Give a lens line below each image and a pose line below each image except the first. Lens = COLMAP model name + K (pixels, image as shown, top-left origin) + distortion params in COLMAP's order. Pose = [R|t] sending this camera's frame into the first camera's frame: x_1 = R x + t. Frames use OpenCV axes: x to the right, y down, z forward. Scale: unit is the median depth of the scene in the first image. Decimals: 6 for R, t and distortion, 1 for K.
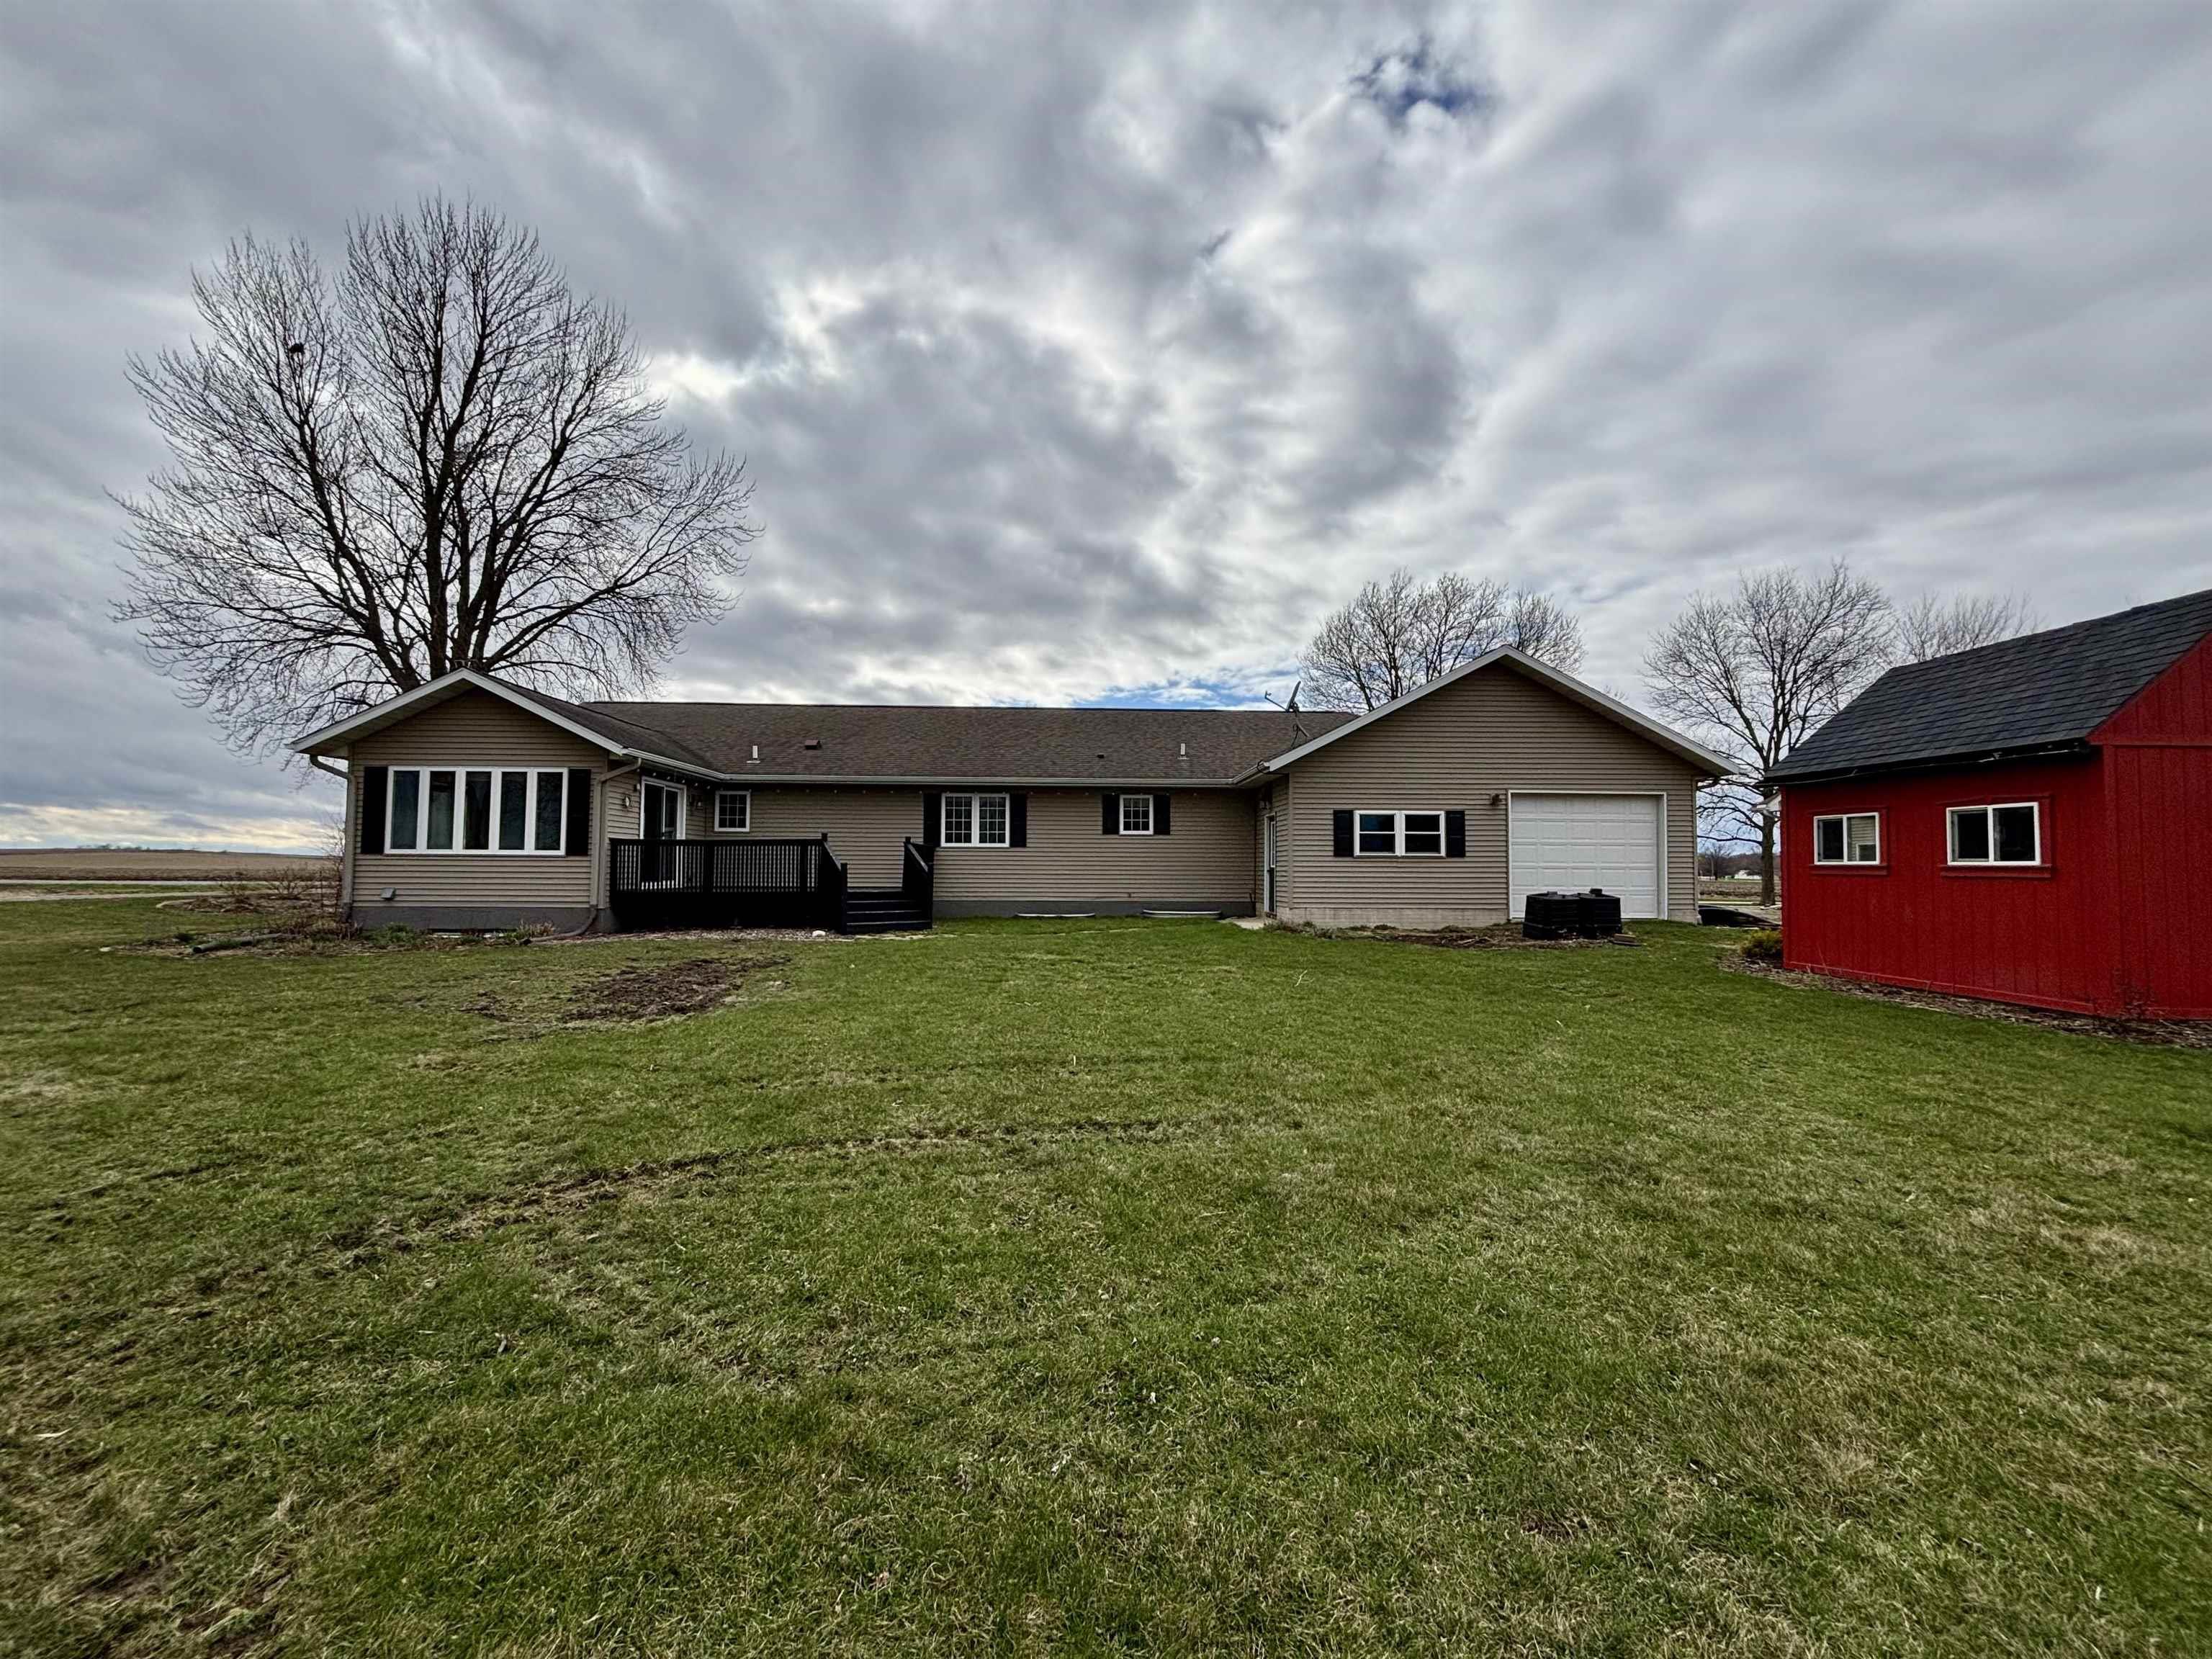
lens RADIAL K [[888.2, 0, 1112.0], [0, 888.2, 822.1], [0, 0, 1]] dist [-0.002769, -0.000415]
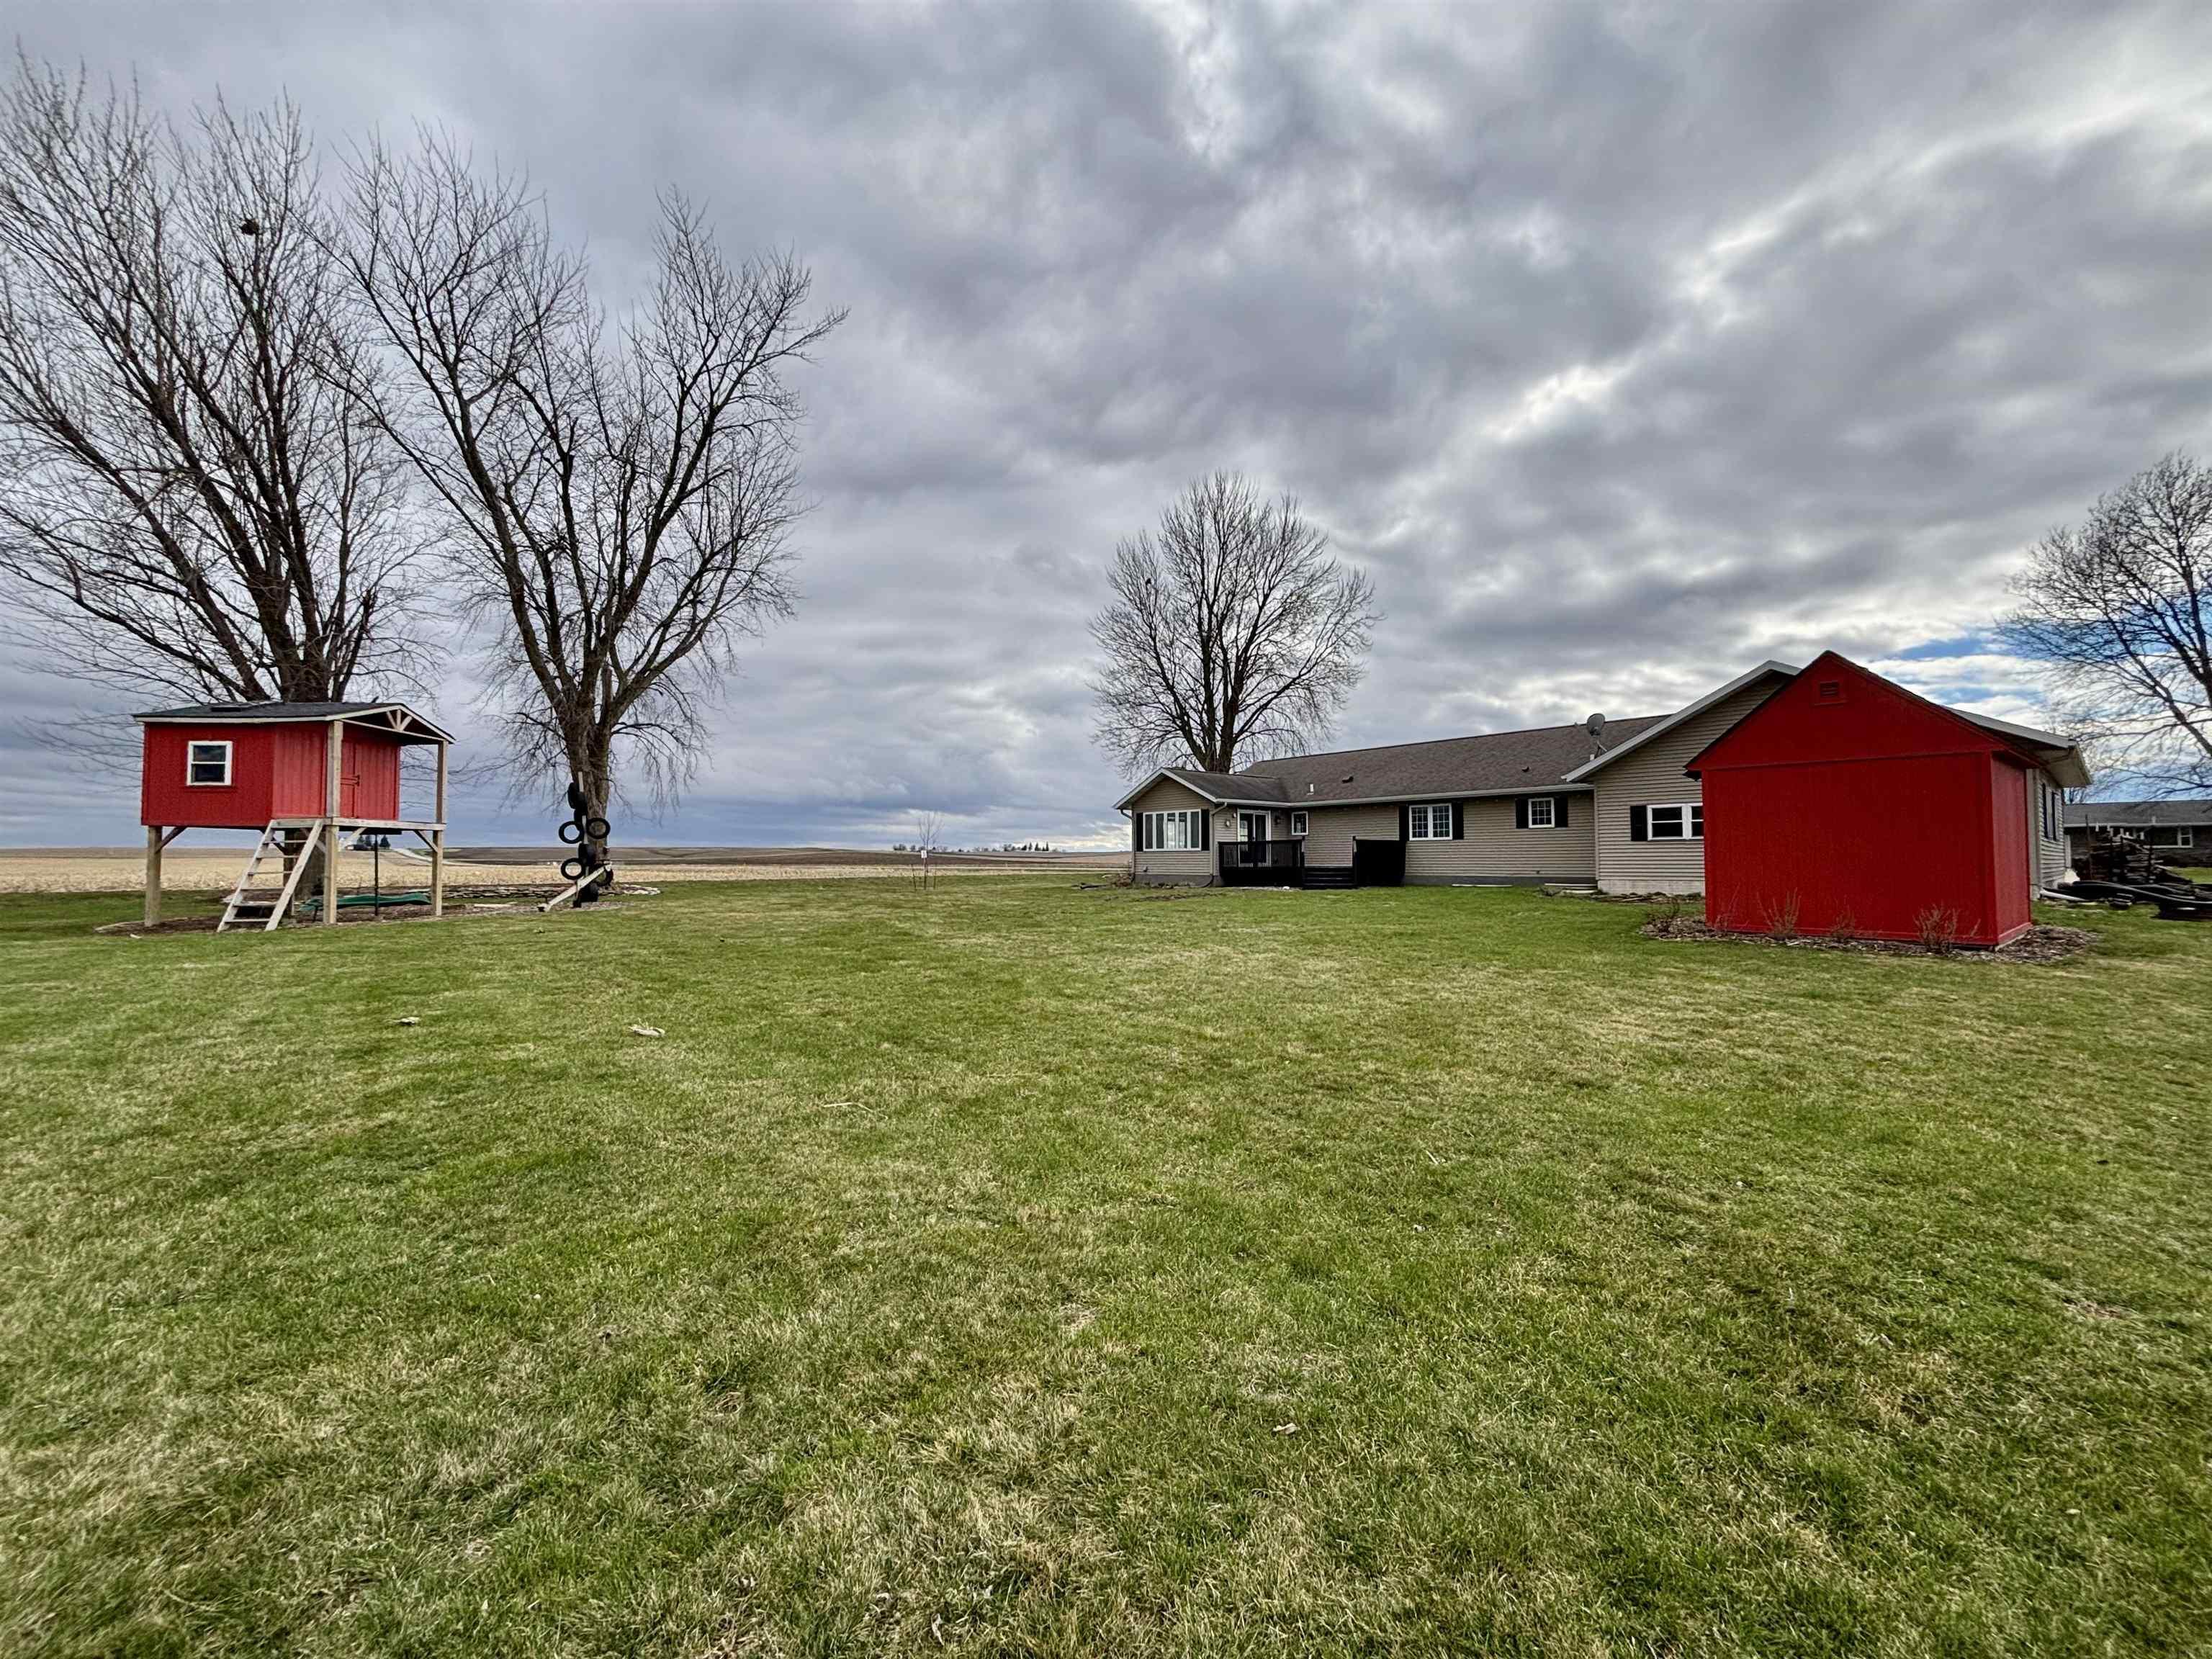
lens RADIAL K [[888.2, 0, 1112.0], [0, 888.2, 822.1], [0, 0, 1]] dist [-0.002769, -0.000415]
pose [[0.630246, -0.042679, -0.775221, 0.739885], [0.049129, 0.998679, -0.015040, -0.007082], [0.774839, -0.028607, 0.631510, -0.412396]]
